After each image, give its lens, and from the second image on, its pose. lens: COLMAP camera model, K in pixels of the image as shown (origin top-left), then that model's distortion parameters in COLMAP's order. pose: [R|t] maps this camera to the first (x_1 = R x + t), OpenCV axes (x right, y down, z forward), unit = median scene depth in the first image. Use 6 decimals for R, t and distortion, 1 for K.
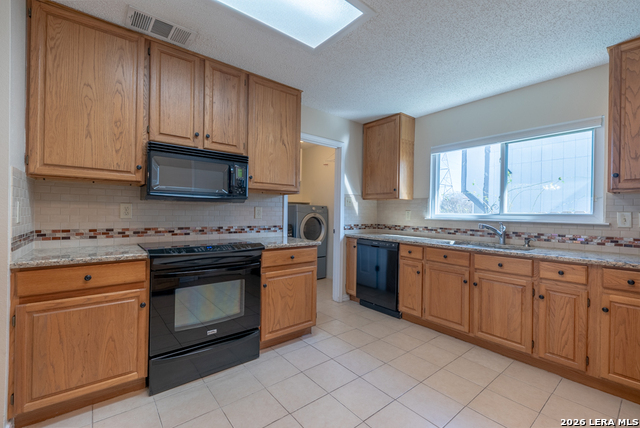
lens RADIAL K [[279.5, 0, 314.5], [0, 279.5, 212.3], [0, 0, 1]] dist [0.006657, -0.002570]
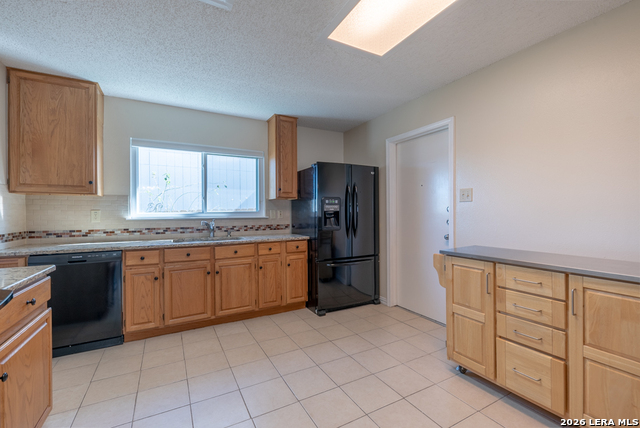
lens RADIAL K [[279.5, 0, 317.3], [0, 279.5, 212.7], [0, 0, 1]] dist [0.006657, -0.002570]
pose [[0.164988, -0.019637, 0.986100, -0.458031], [0.007806, 0.999796, 0.018603, -0.011719], [-0.986265, 0.004629, 0.165107, 0.351282]]
